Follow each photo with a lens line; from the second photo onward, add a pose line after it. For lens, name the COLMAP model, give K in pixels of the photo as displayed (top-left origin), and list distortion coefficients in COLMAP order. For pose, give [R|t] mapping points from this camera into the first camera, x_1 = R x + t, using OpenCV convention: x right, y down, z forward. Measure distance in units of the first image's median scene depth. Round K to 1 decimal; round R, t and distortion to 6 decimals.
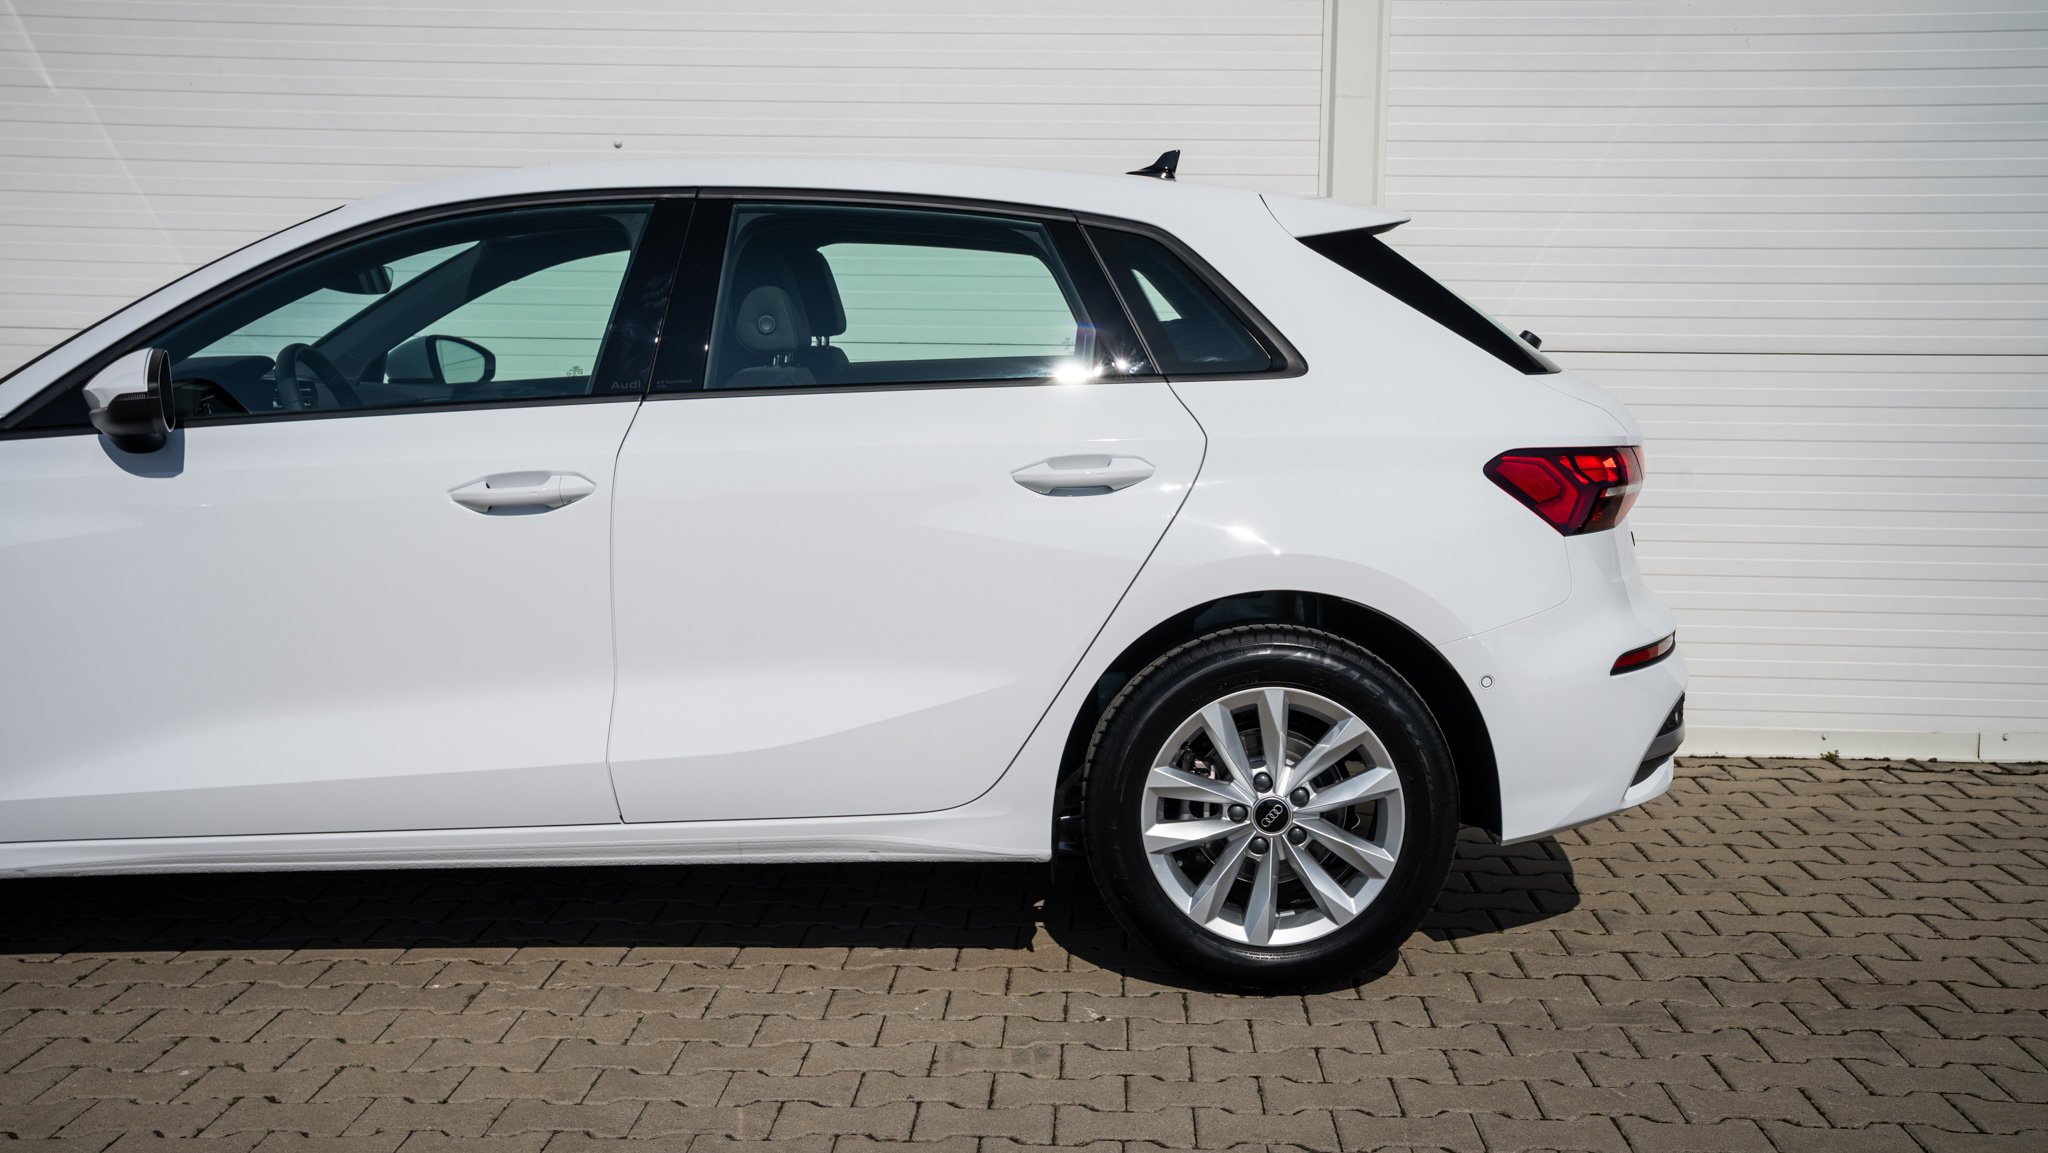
lens RADIAL K [[2459.9, 0, 991.3], [0, 2459.9, 616.5], [0, 0, 1]] dist [0.001690, 0.356218]
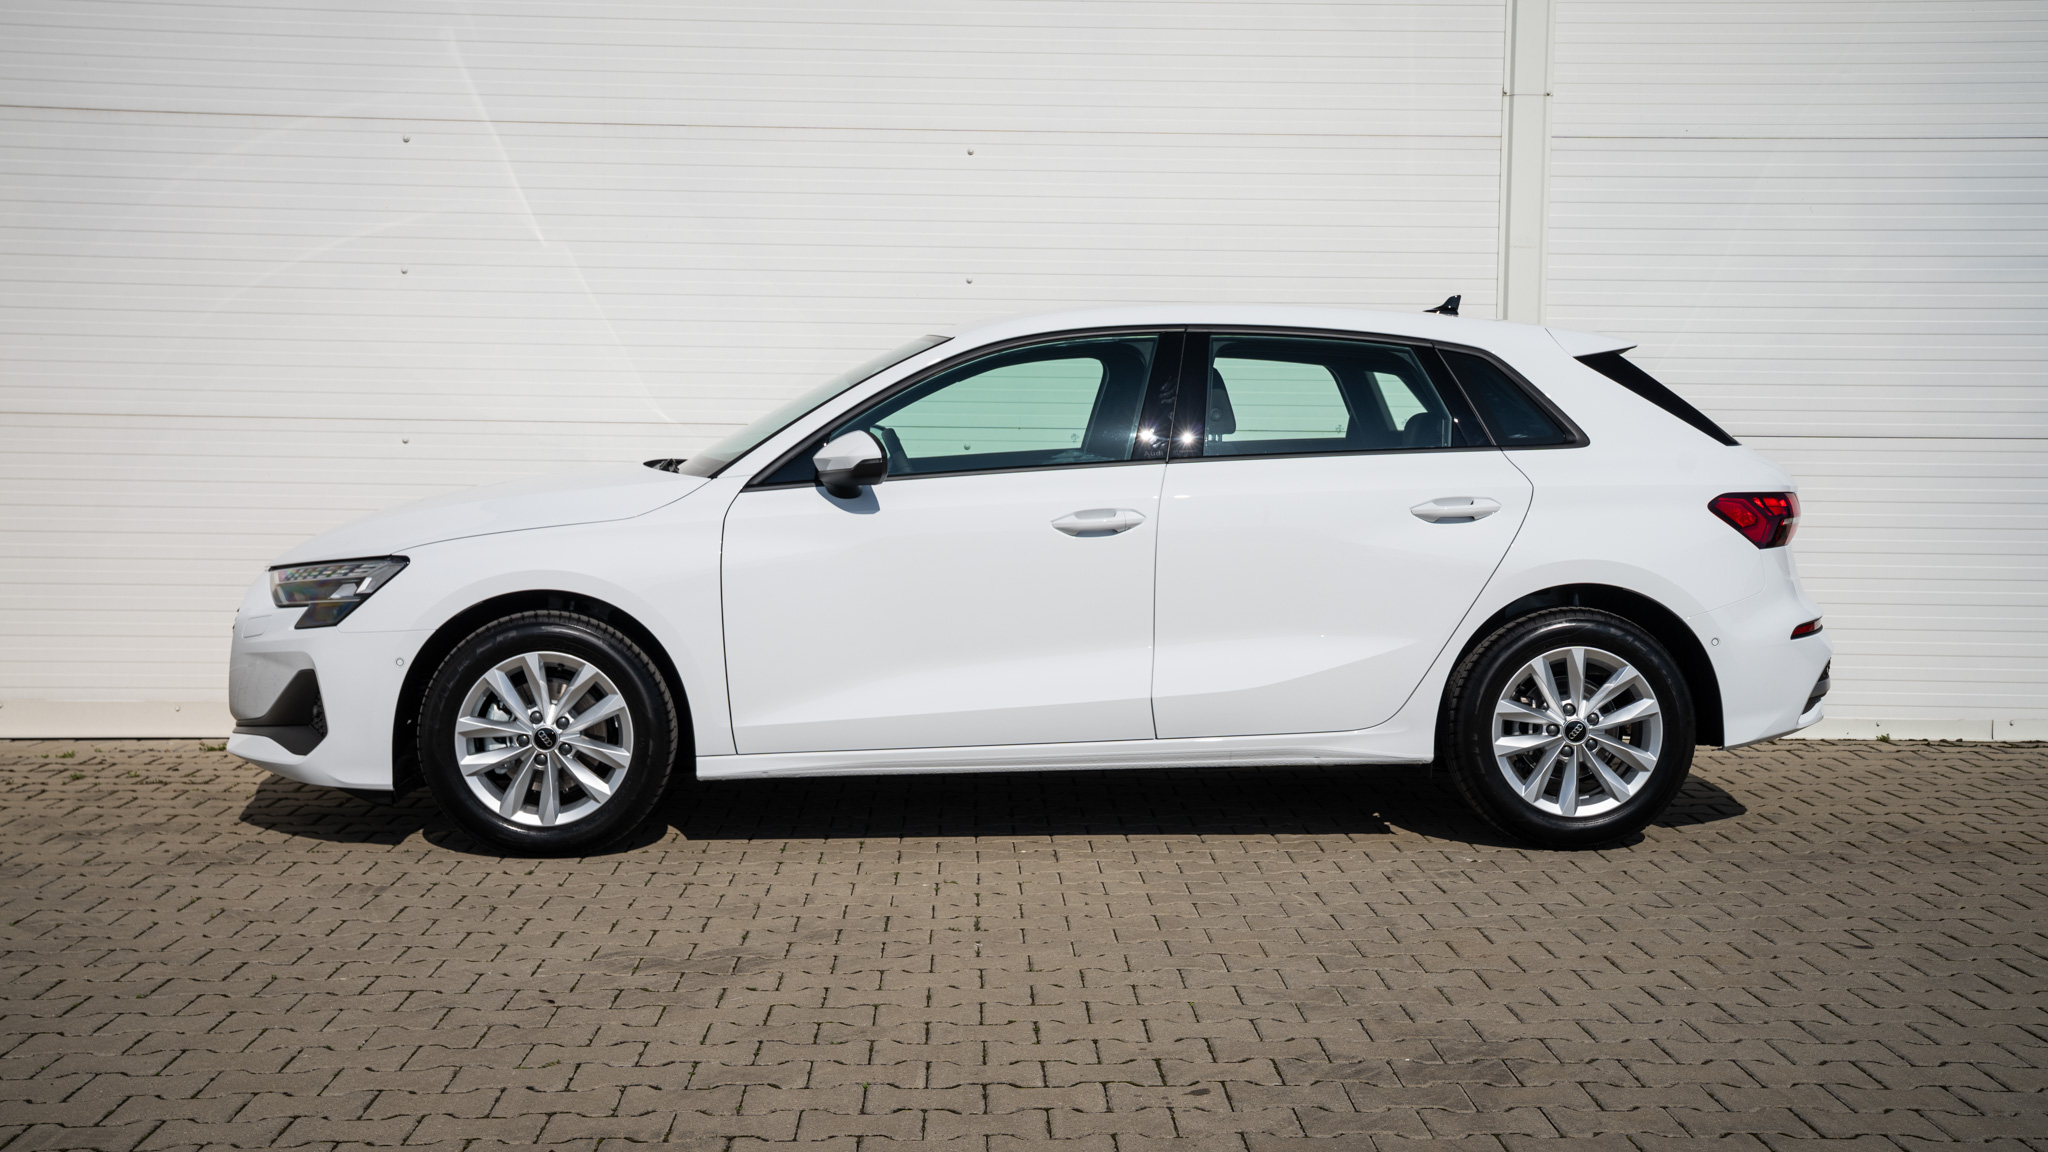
lens RADIAL K [[2595.8, 0, 1024.0], [0, 2595.8, 576.0], [0, 0, 1]] dist [0.028164, 0.389227]
pose [[0.998250, -0.004523, 0.058964, -0.322507], [0.007979, 0.998255, -0.058501, 0.075790], [-0.058596, 0.058869, 0.996544, -0.599311]]
